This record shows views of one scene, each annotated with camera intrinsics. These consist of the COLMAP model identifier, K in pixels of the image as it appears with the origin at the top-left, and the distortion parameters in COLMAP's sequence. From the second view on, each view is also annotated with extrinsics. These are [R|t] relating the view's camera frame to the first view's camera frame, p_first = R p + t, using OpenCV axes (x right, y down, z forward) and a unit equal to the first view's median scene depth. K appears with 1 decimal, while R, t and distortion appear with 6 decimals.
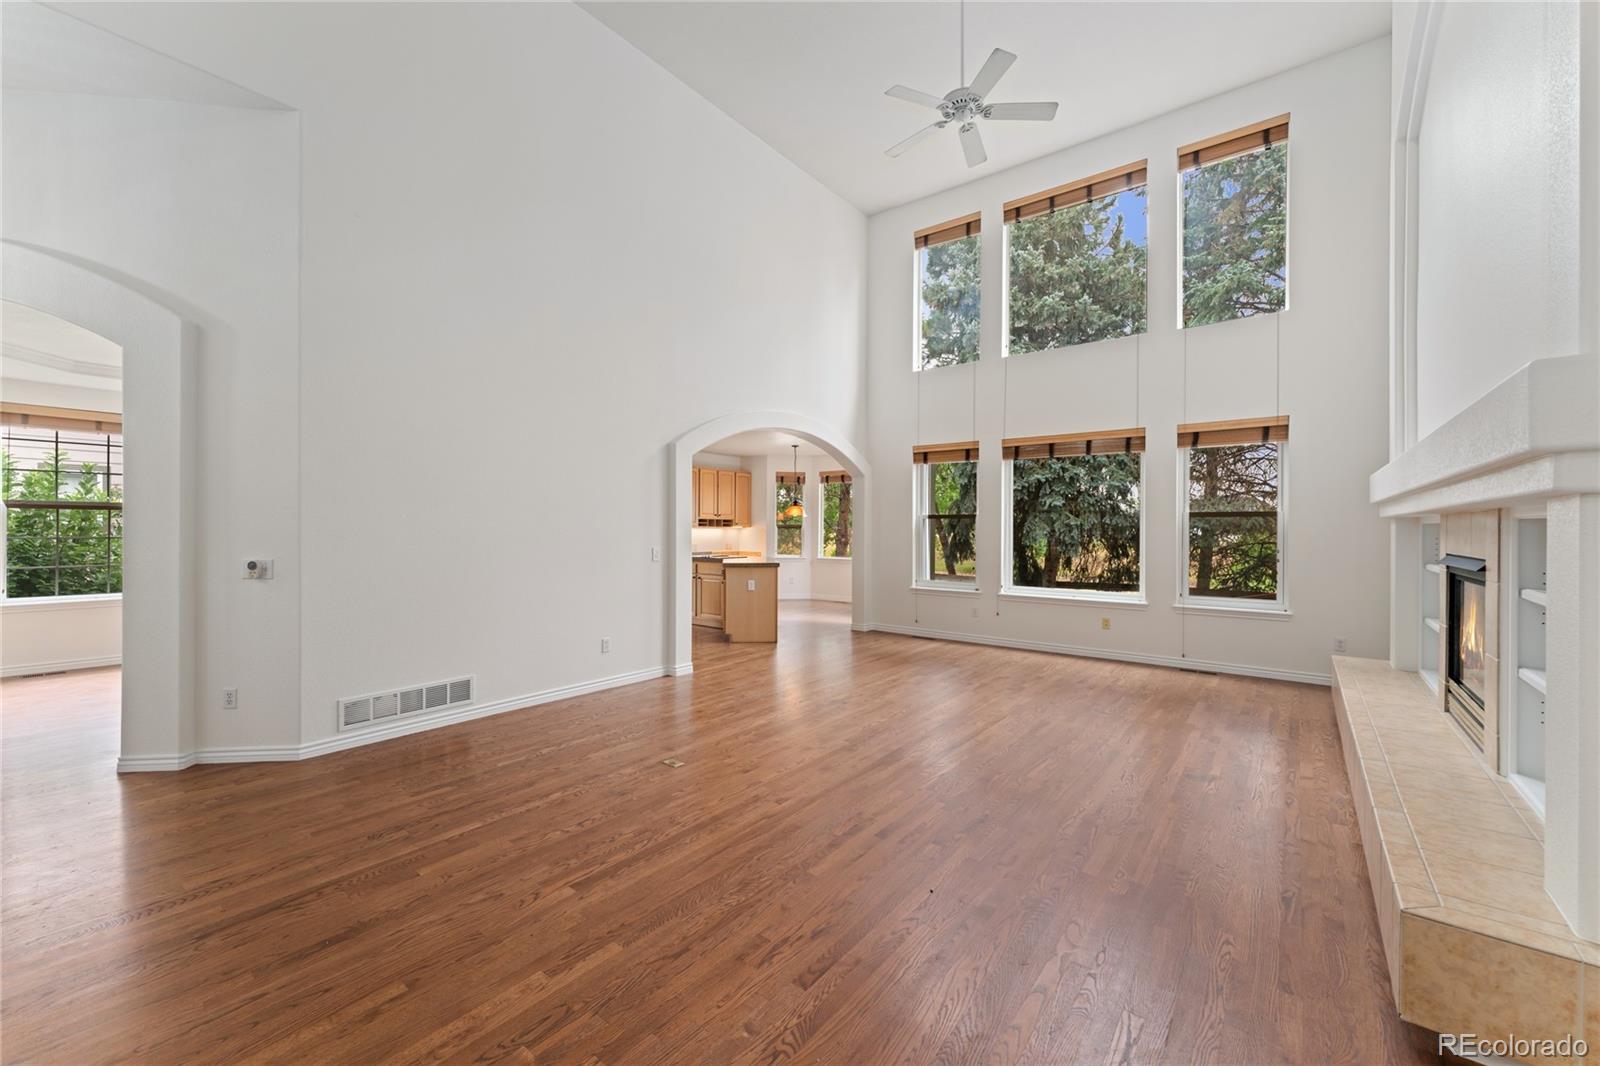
lens RADIAL K [[654.1, 0, 798.6], [0, 654.1, 532.8], [0, 0, 1]] dist [0.000794, 0.000016]
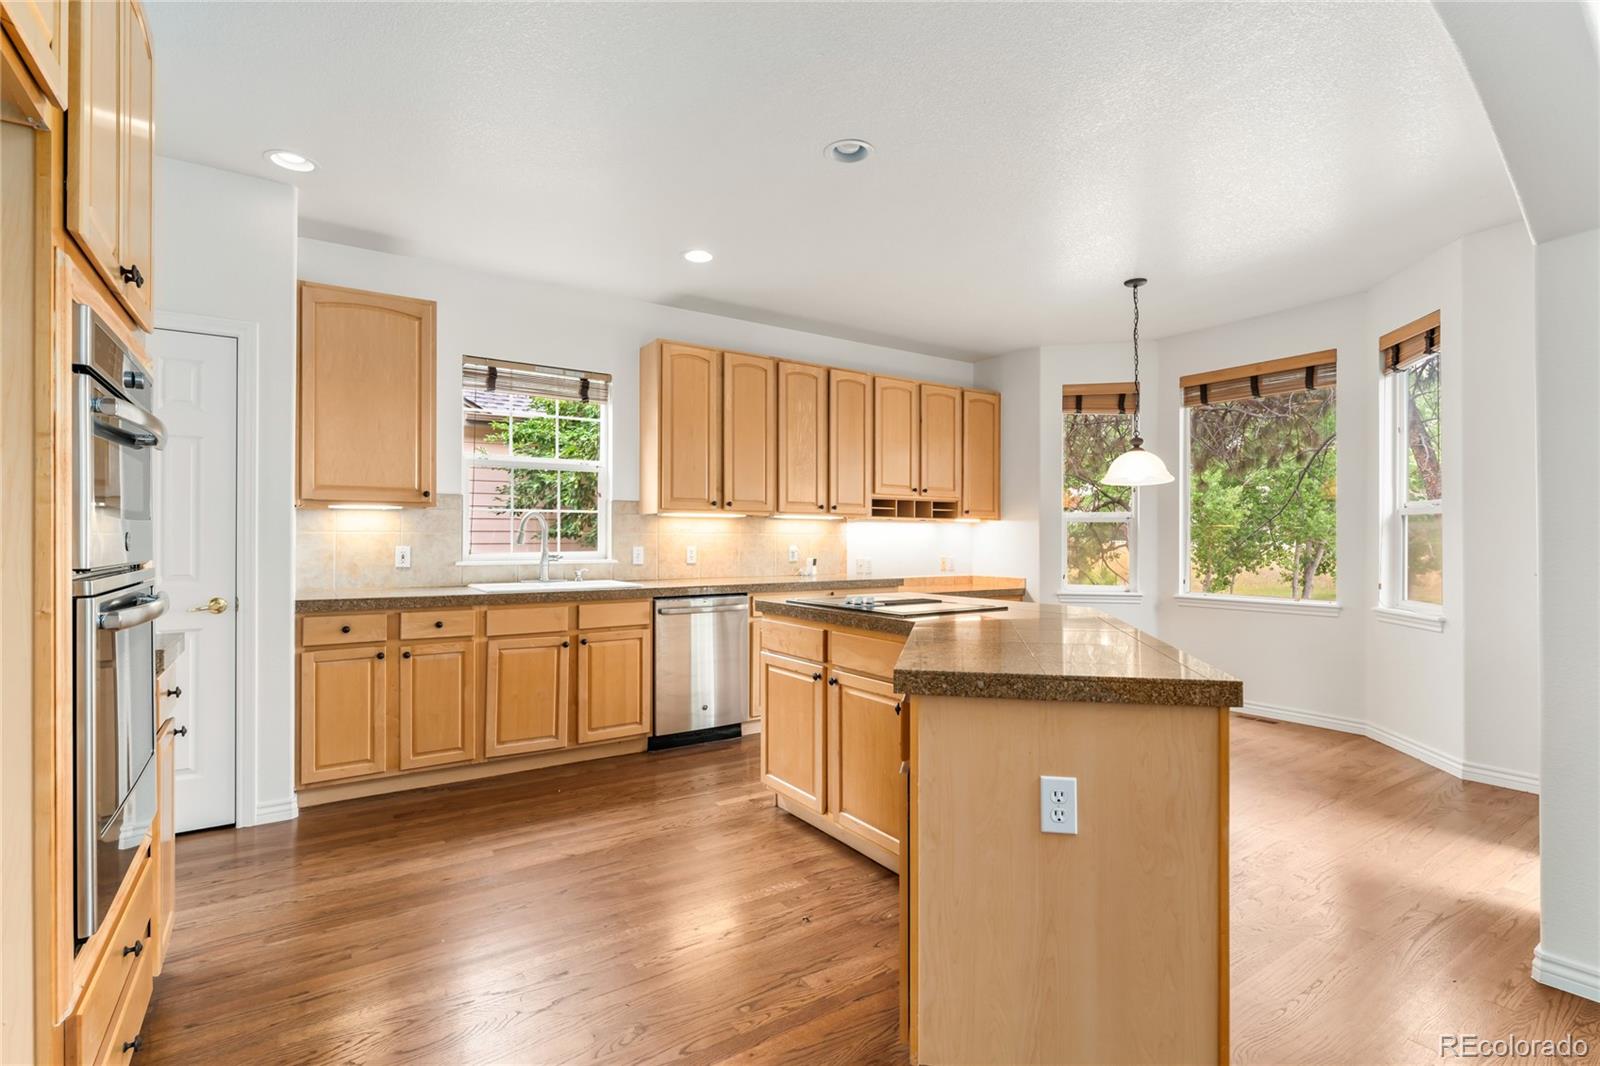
lens RADIAL K [[732.4, 0, 794.5], [0, 732.4, 538.2], [0, 0, 1]] dist [0.000574, -0.000030]
pose [[0.949243, -0.002758, -0.314532, -0.050972], [0.001445, 0.999989, -0.004410, 0.005684], [0.314541, 0.003732, 0.949237, 0.516061]]
